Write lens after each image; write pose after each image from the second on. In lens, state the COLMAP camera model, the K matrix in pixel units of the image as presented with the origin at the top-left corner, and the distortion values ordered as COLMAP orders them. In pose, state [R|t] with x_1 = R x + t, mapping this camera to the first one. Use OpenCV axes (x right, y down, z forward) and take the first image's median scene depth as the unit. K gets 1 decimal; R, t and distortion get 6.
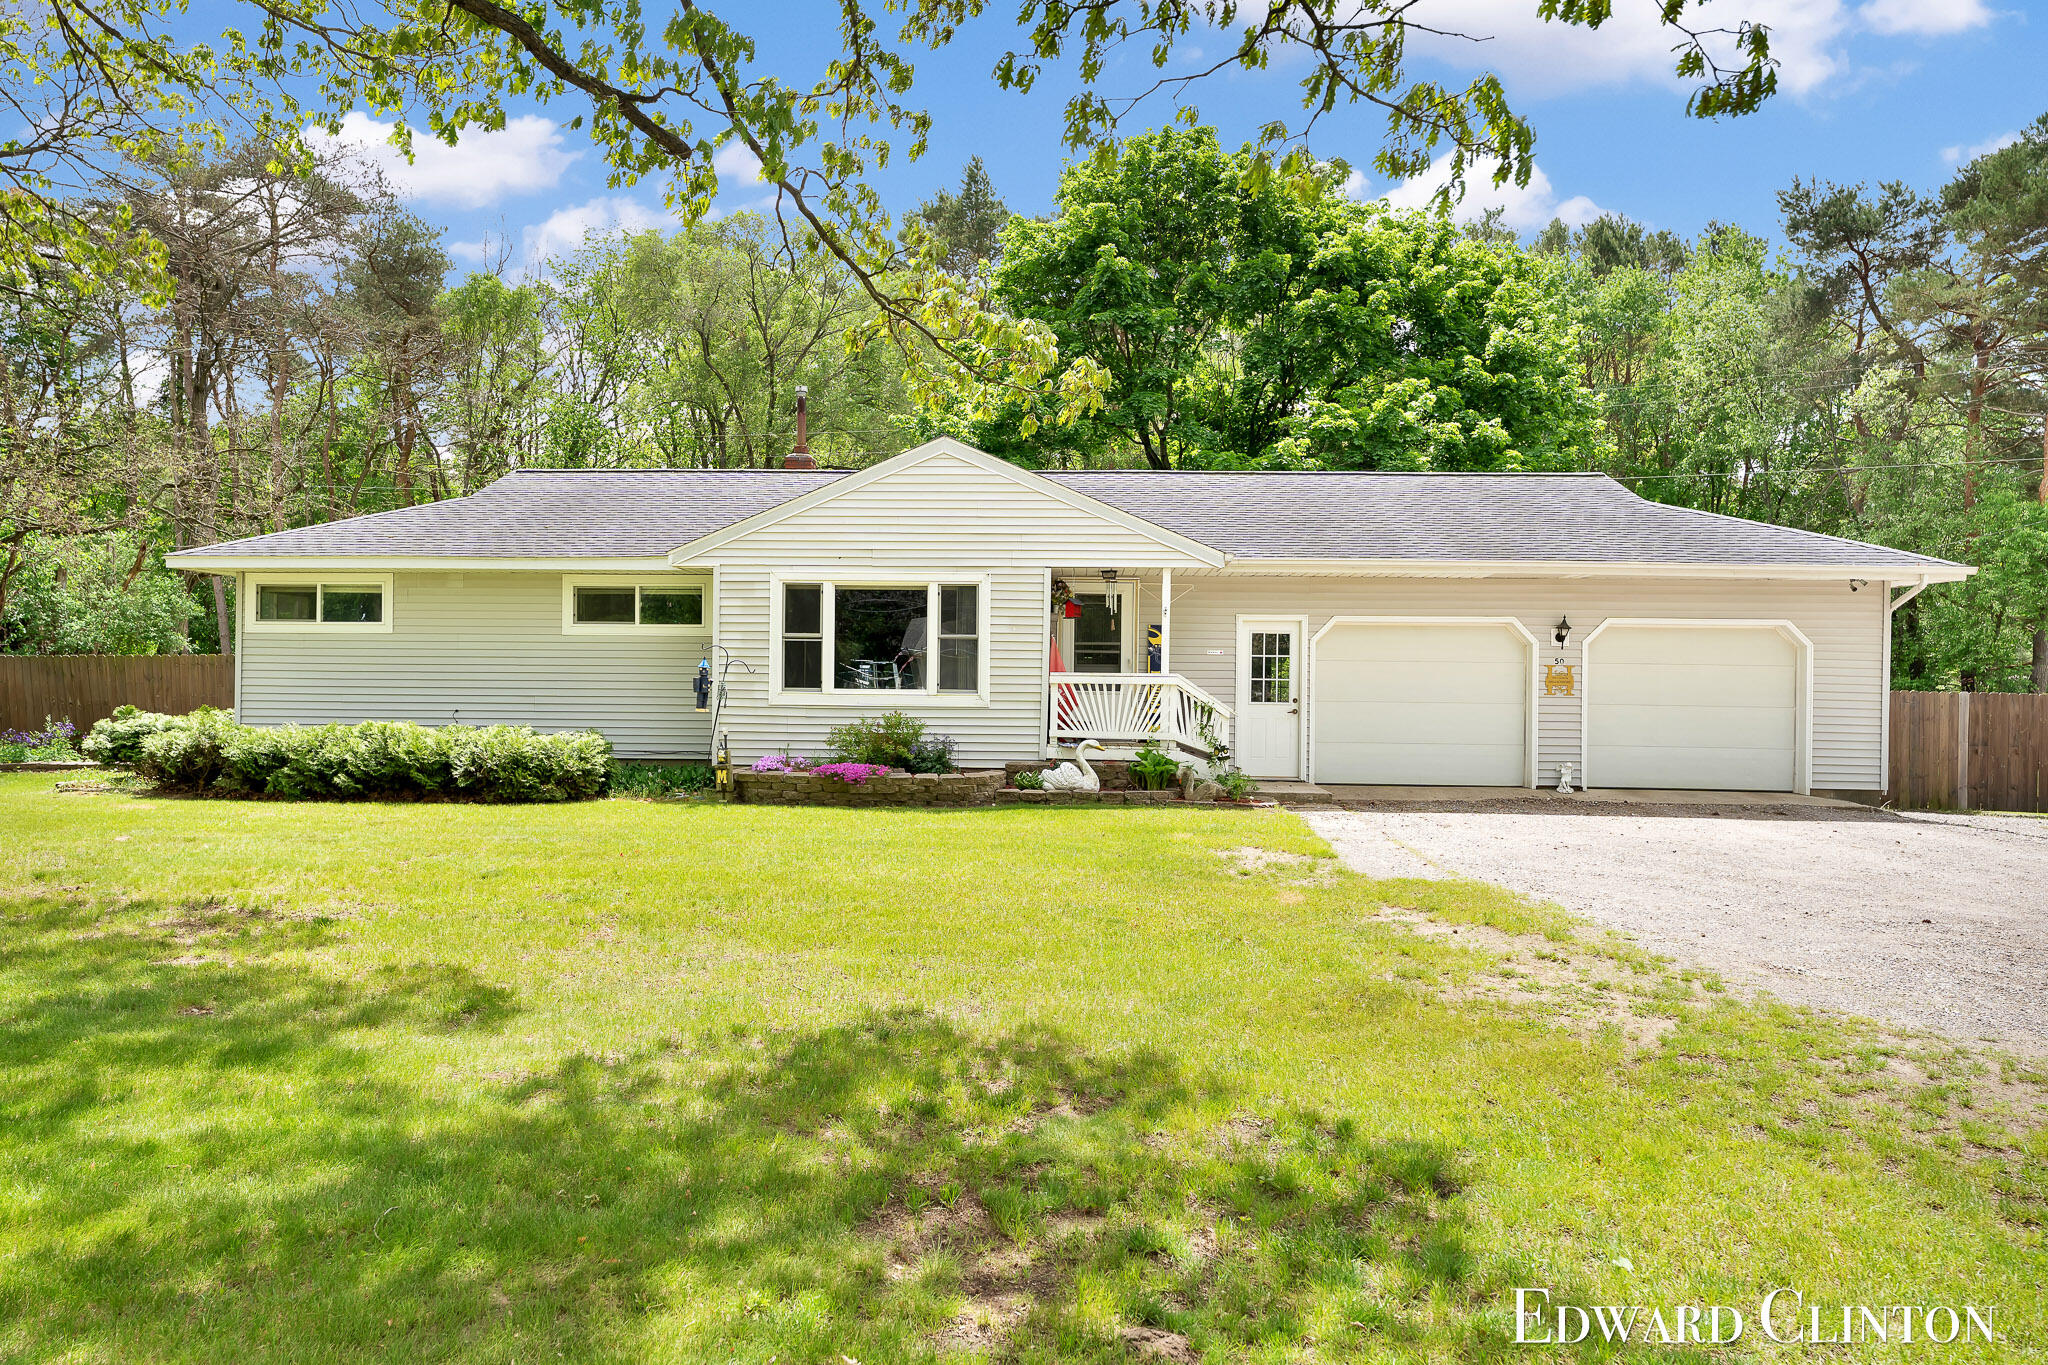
lens RADIAL K [[1404.8, 0, 1024.0], [0, 1404.8, 682.5], [0, 0, 1]] dist [0.005121, -0.000954]
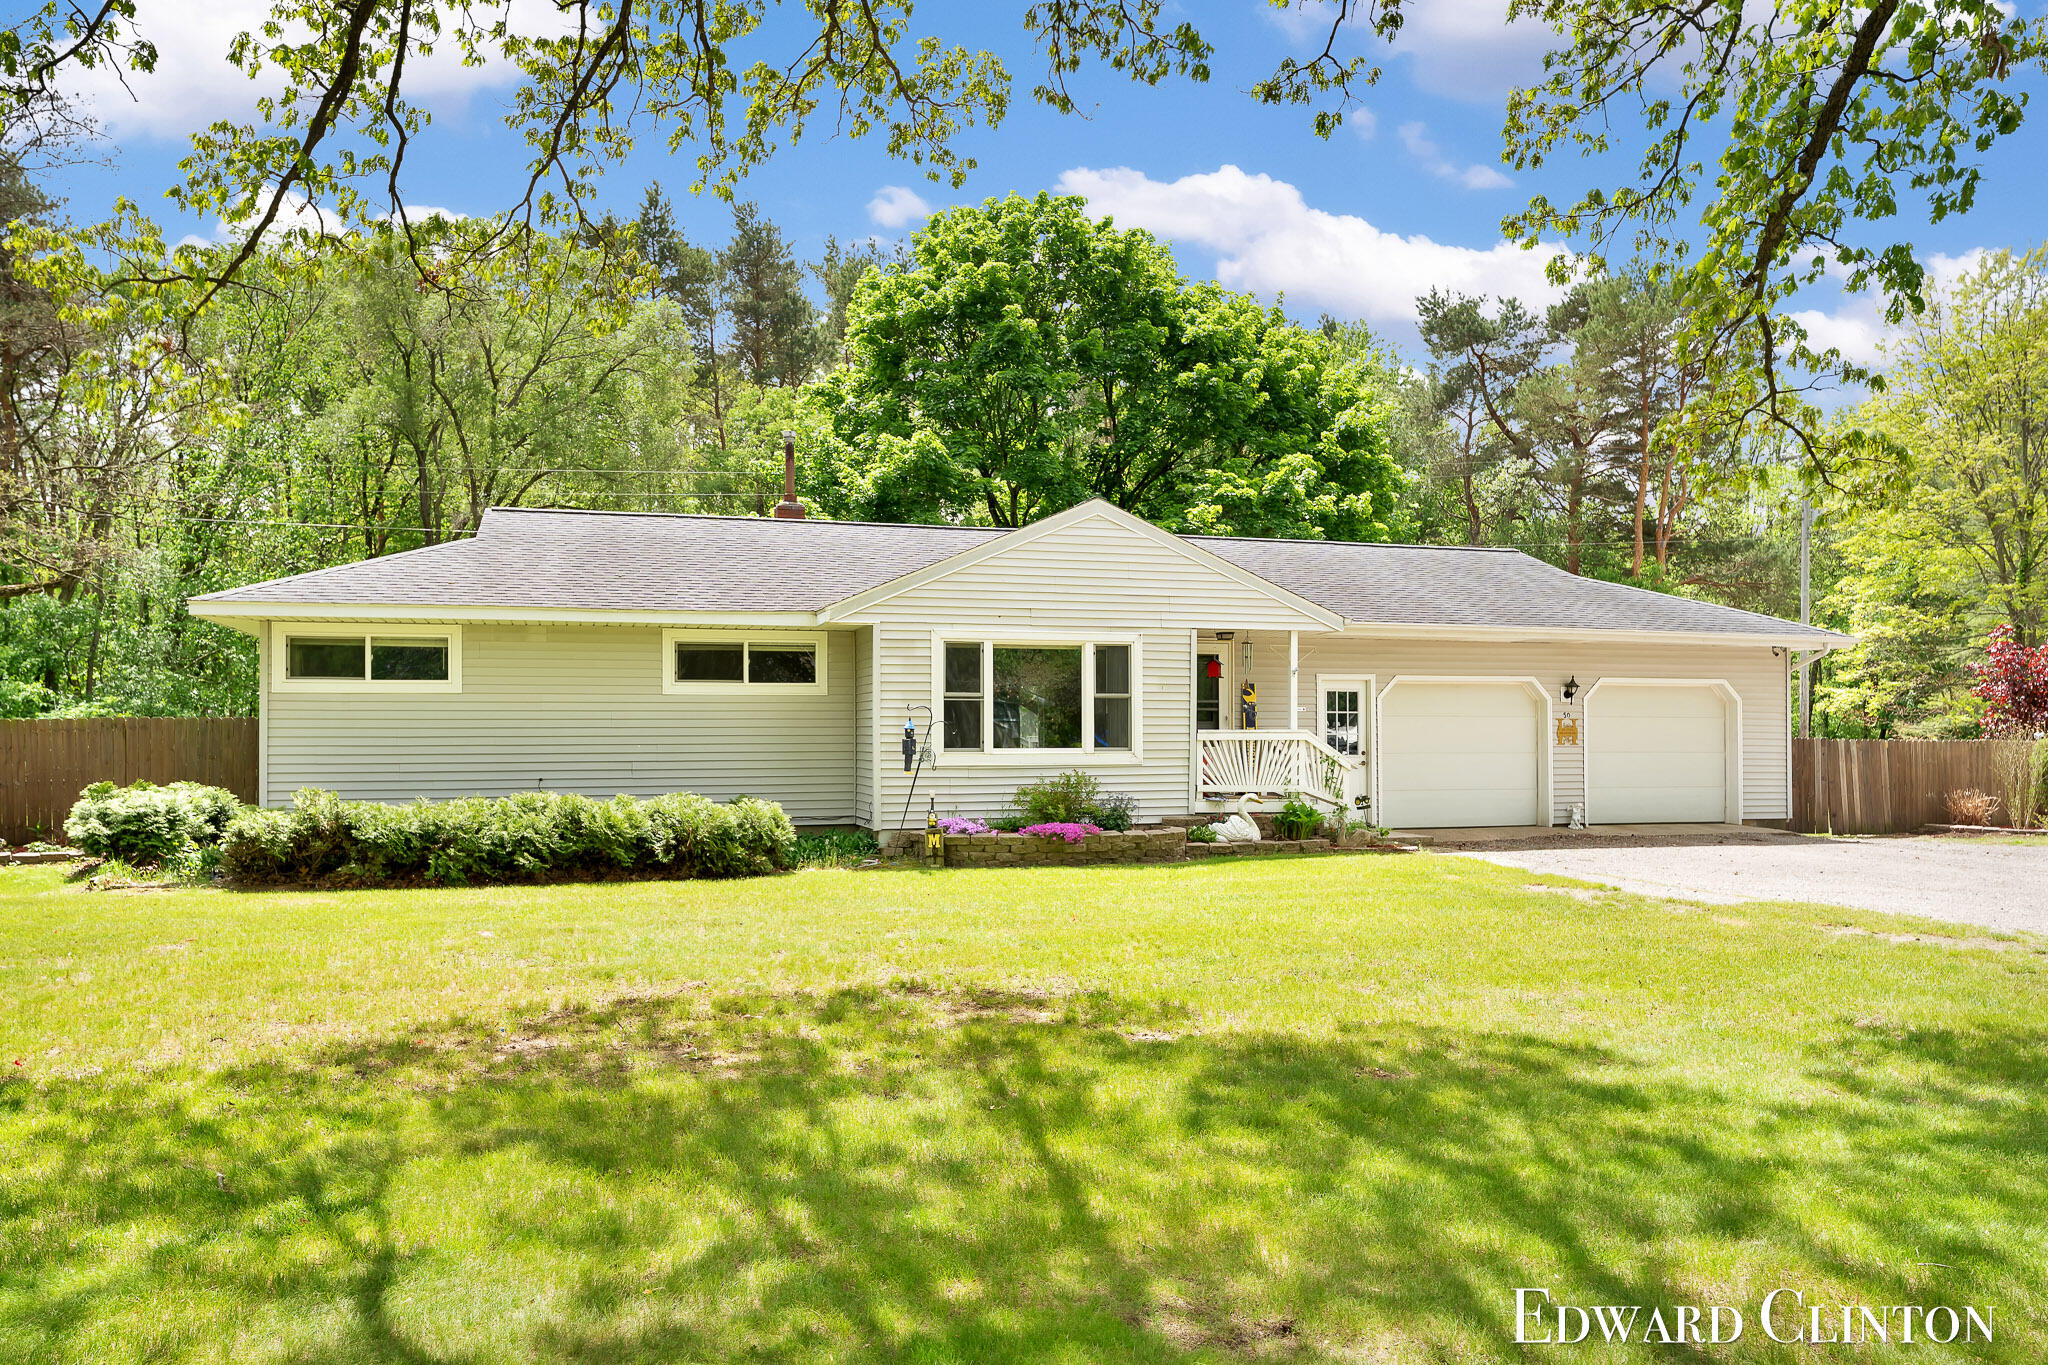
lens RADIAL K [[1445.0, 0, 1024.2], [0, 1445.0, 724.7], [0, 0, 1]] dist [0.000874, -0.000272]
pose [[0.943295, -0.009855, 0.331808, -0.436243], [0.012296, 0.999911, -0.005258, -0.006577], [-0.331726, 0.009040, 0.943332, 0.032482]]
